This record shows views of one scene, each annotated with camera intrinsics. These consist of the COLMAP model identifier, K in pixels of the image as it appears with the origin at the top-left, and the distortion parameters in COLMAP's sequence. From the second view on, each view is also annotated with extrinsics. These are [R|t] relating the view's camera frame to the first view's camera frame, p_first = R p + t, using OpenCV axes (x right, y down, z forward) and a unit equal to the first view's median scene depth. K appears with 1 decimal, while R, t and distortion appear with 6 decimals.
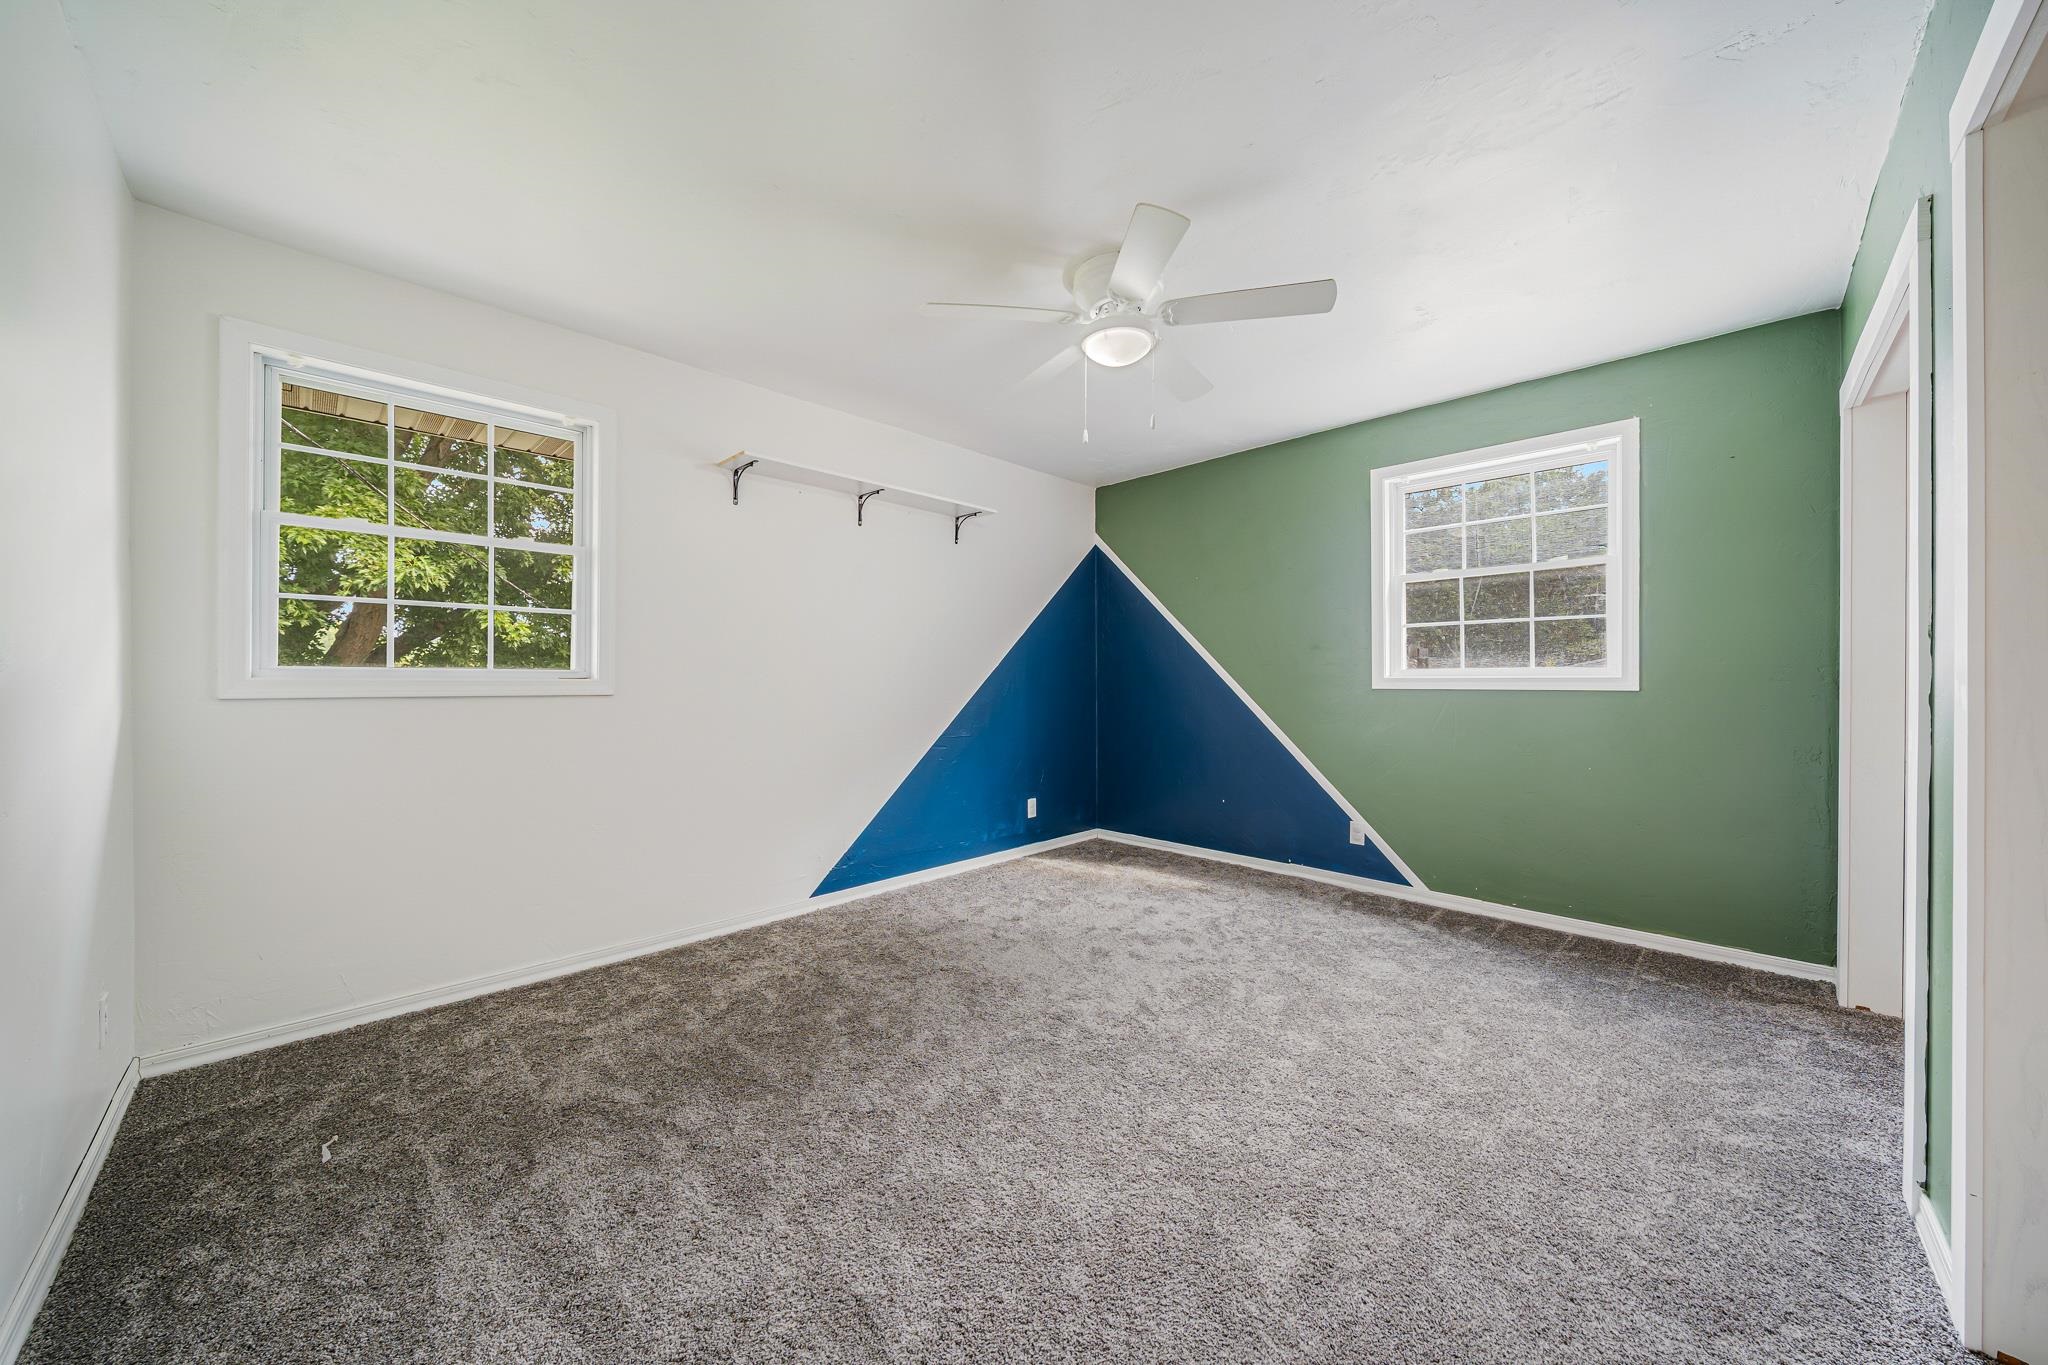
lens RADIAL K [[714.3, 0, 1018.5], [0, 714.3, 681.5], [0, 0, 1]] dist [-0.001825, -0.000056]
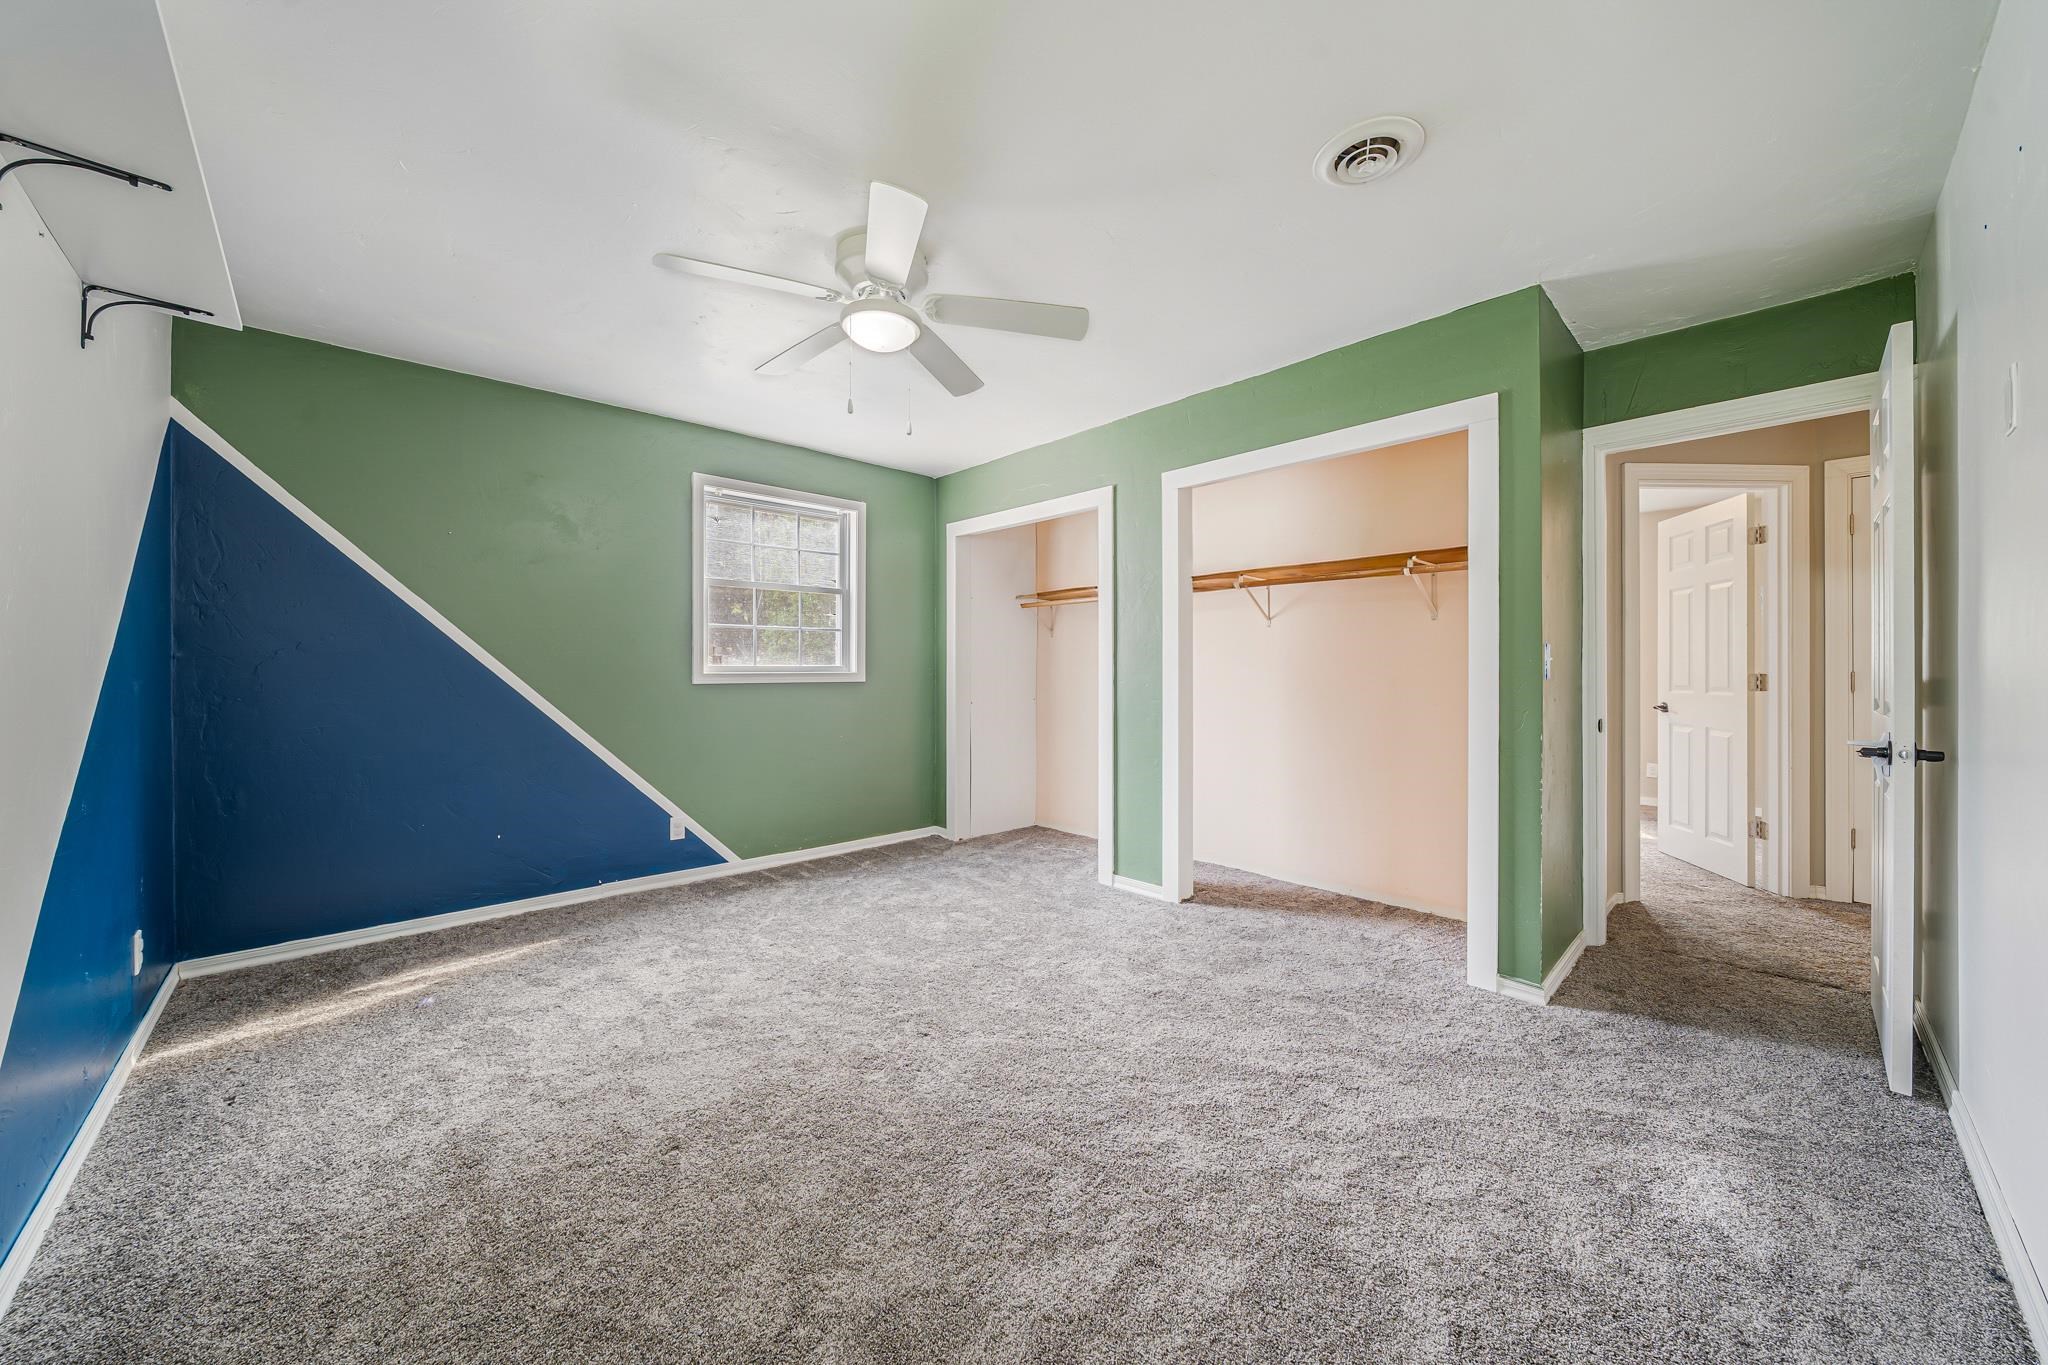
lens RADIAL K [[714.3, 0, 1017.8], [0, 714.3, 671.1], [0, 0, 1]] dist [-0.001825, -0.000056]
pose [[0.037222, -0.001001, 0.999307, -0.542841], [0.002549, 0.999996, 0.000907, -0.008318], [-0.999304, 0.002514, 0.037225, 0.516021]]
